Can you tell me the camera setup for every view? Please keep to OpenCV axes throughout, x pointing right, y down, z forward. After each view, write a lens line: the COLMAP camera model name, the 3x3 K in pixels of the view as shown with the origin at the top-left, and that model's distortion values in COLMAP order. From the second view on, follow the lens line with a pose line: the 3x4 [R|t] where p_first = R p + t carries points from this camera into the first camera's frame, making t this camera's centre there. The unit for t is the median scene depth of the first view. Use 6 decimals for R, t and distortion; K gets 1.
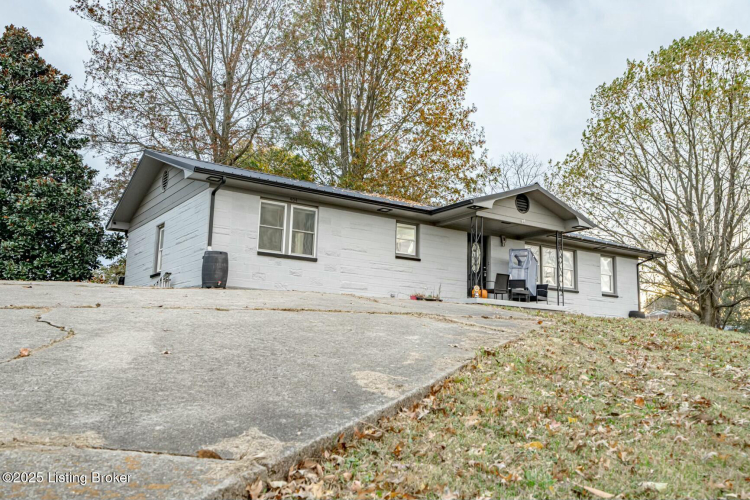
lens RADIAL K [[642.3, 0, 400.0], [0, 642.3, 246.8], [0, 0, 1]] dist [-0.008794, -0.004367]
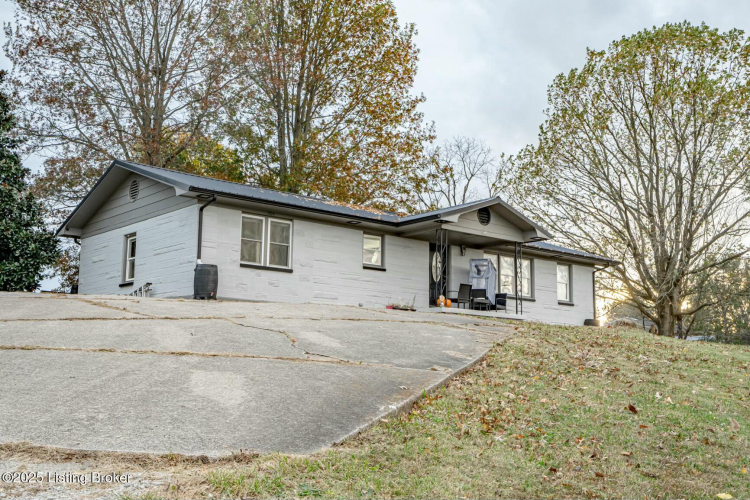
lens RADIAL K [[801.2, 0, 375.0], [0, 801.2, 250.0], [0, 0, 1]] dist [0.006044, 0.002005]
pose [[0.996587, 0.006185, 0.082317, -0.078586], [-0.007320, 0.999882, 0.013490, -0.024734], [-0.082224, -0.014047, 0.996515, -0.237089]]
